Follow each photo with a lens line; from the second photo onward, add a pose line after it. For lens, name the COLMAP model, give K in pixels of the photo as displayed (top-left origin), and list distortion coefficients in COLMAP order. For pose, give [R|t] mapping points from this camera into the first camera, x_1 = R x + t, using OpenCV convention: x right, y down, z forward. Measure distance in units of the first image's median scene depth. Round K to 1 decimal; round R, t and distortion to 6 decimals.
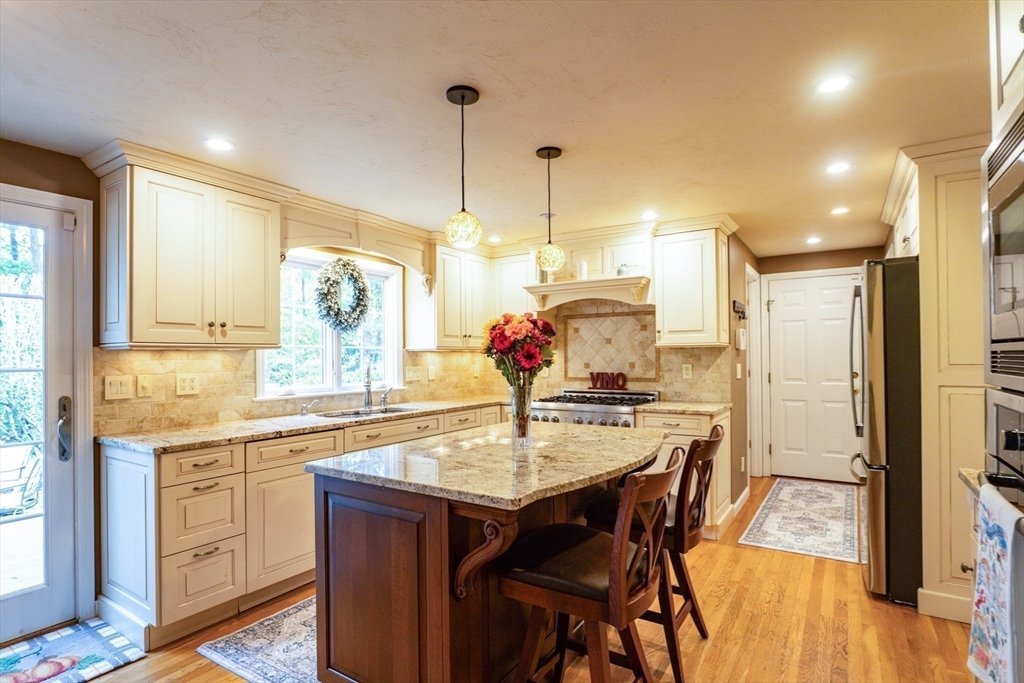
lens RADIAL K [[510.6, 0, 527.8], [0, 510.6, 353.7], [0, 0, 1]] dist [-0.021492, 0.003107]
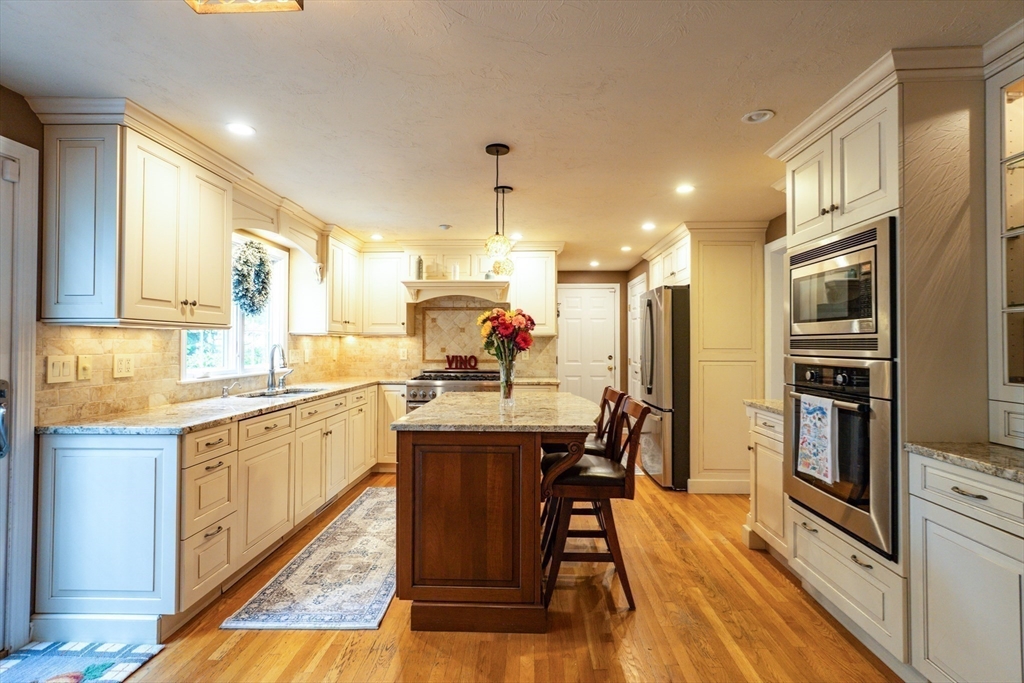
lens RADIAL K [[476.4, 0, 518.2], [0, 476.4, 339.6], [0, 0, 1]] dist [-0.004460, 0.002974]
pose [[0.862097, 0.015800, 0.506497, -0.471602], [-0.012478, 0.999873, -0.009953, 0.012542], [-0.506590, 0.002260, 0.862184, -0.090744]]
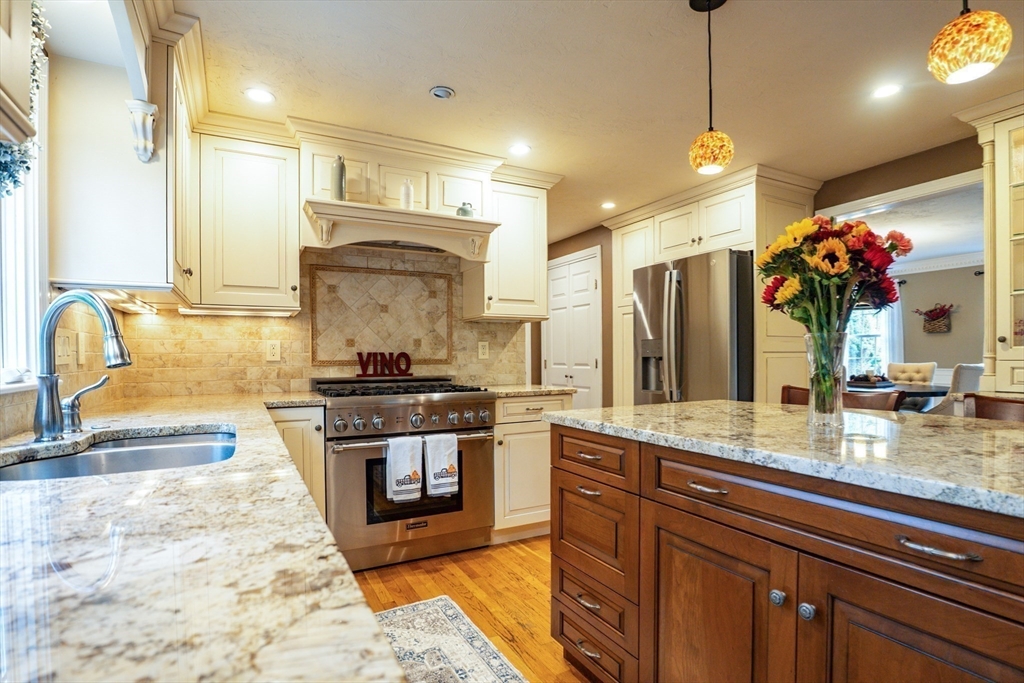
lens RADIAL K [[510.6, 0, 510.5], [0, 510.6, 362.5], [0, 0, 1]] dist [-0.021492, 0.003107]
pose [[0.515664, -0.003427, 0.856784, -0.553261], [-0.002119, 0.999984, 0.005275, 0.071244], [-0.856788, -0.004535, 0.515649, 0.736236]]
